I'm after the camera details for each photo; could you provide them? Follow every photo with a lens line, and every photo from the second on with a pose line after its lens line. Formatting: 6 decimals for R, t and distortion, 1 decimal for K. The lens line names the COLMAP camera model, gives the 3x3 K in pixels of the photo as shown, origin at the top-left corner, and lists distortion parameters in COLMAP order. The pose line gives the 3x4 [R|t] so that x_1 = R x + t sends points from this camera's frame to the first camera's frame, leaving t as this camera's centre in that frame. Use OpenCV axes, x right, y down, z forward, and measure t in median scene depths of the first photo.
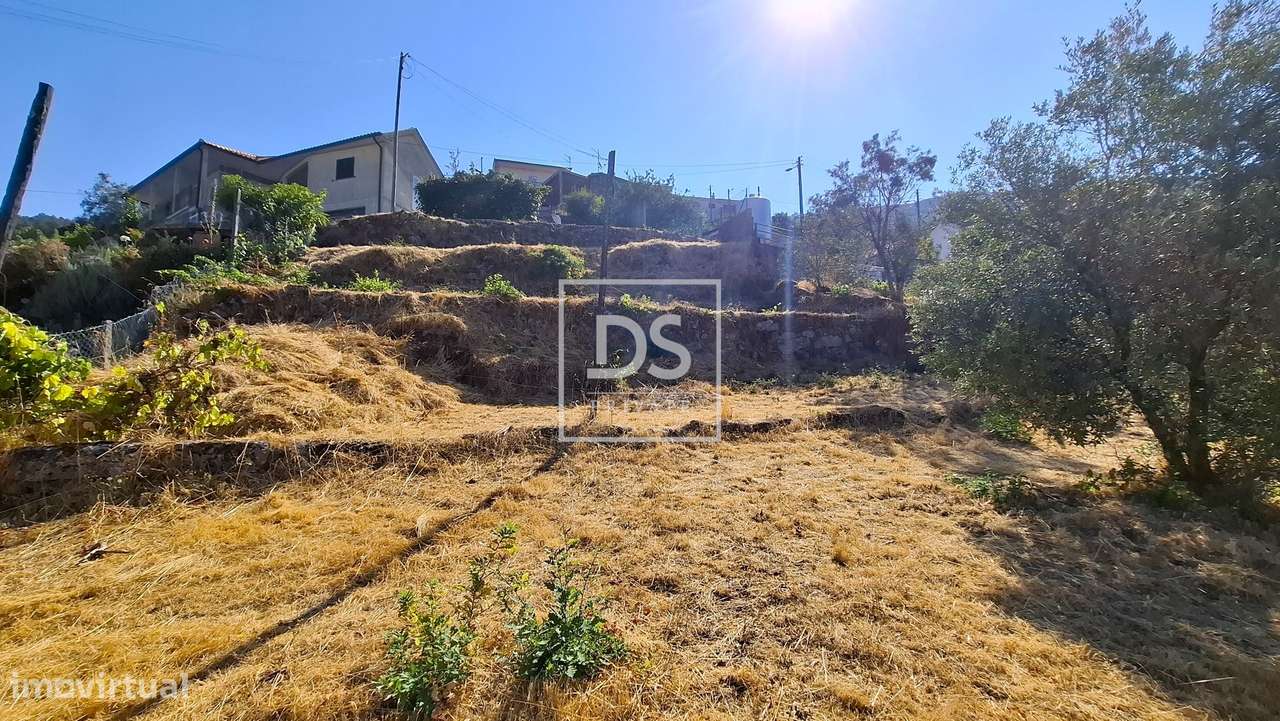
lens RADIAL K [[522.8, 0, 636.2], [0, 522.8, 358.6], [0, 0, 1]] dist [0.001996, 0.000448]
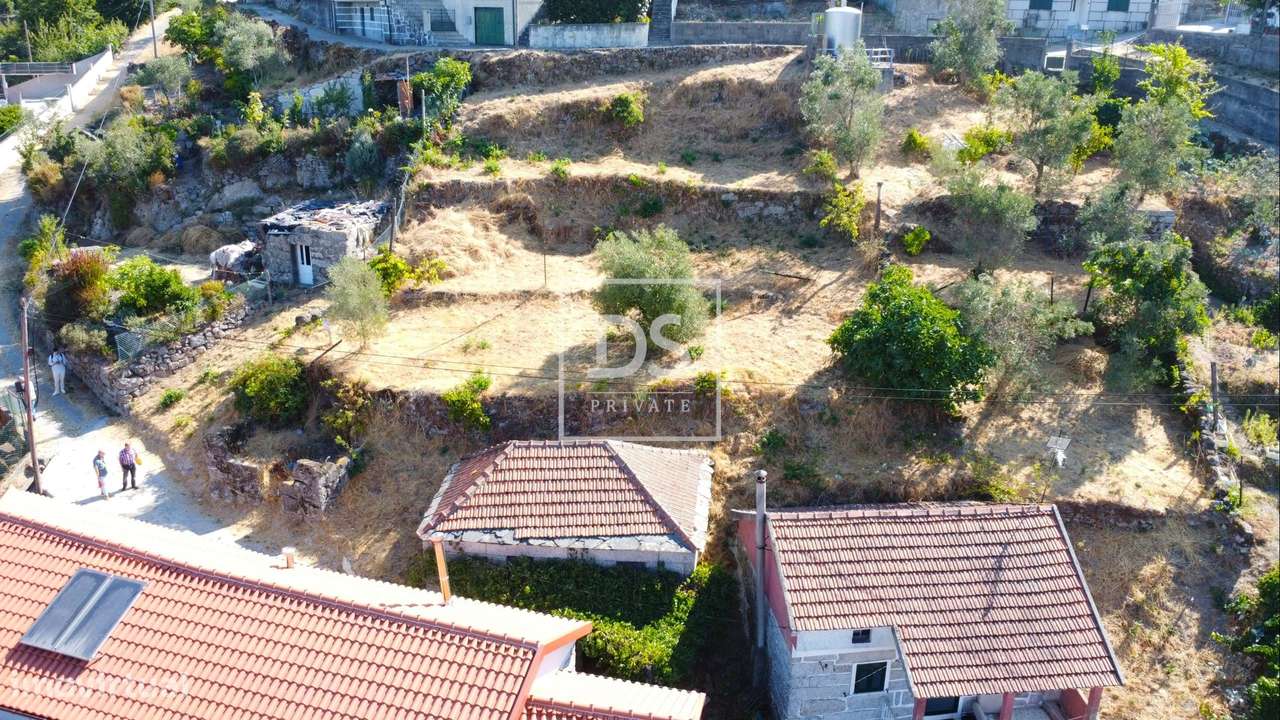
lens RADIAL K [[941.0, 0, 640.0], [0, 941.0, 360.0], [0, 0, 1]] dist [0.001278, 0.000909]
pose [[0.909251, 0.179759, -0.375432, 1.091510], [0.005924, 0.896263, 0.443483, -0.820552], [0.416205, -0.405462, 0.813864, -1.425588]]
